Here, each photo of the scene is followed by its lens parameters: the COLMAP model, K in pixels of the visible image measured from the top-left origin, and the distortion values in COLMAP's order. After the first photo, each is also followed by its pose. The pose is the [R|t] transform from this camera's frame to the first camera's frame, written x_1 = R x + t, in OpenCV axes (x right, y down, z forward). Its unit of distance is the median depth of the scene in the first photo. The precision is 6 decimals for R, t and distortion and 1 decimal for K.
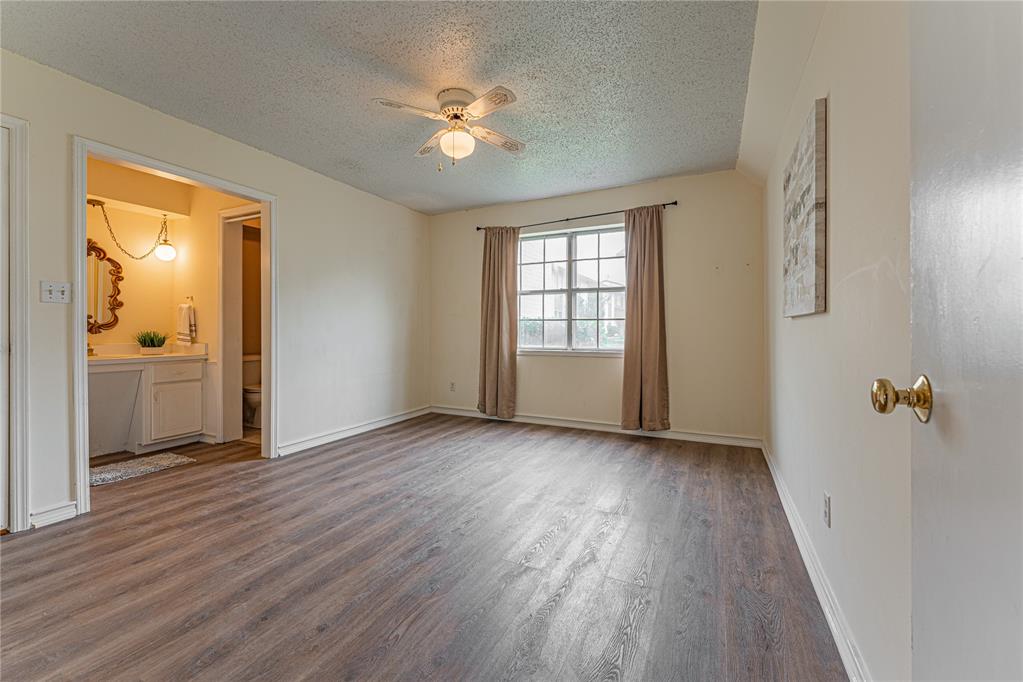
lens RADIAL K [[415.1, 0, 502.8], [0, 415.1, 333.1], [0, 0, 1]] dist [0.002061, -0.000300]
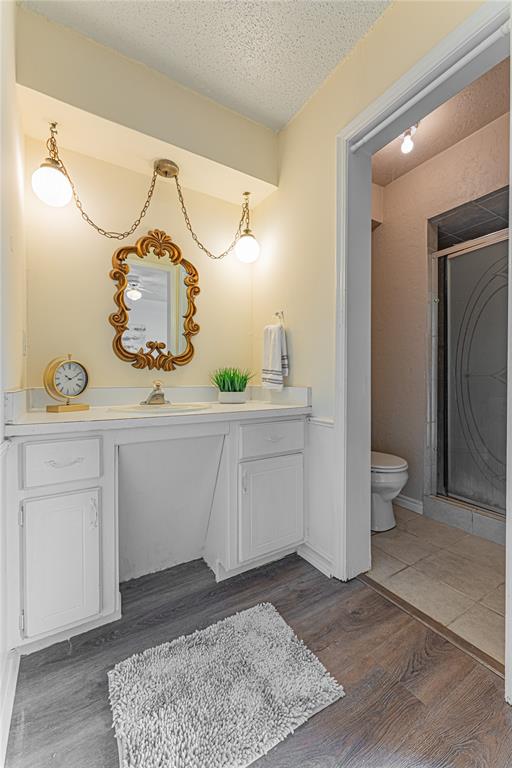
lens RADIAL K [[311.6, 0, 263.4], [0, 311.6, 382.6], [0, 0, 1]] dist [0.002061, -0.000300]
pose [[0.861262, 0.005364, -0.508133, -0.558341], [-0.002228, 0.999975, 0.006779, 0.016035], [0.508157, -0.004706, 0.861252, 0.608184]]
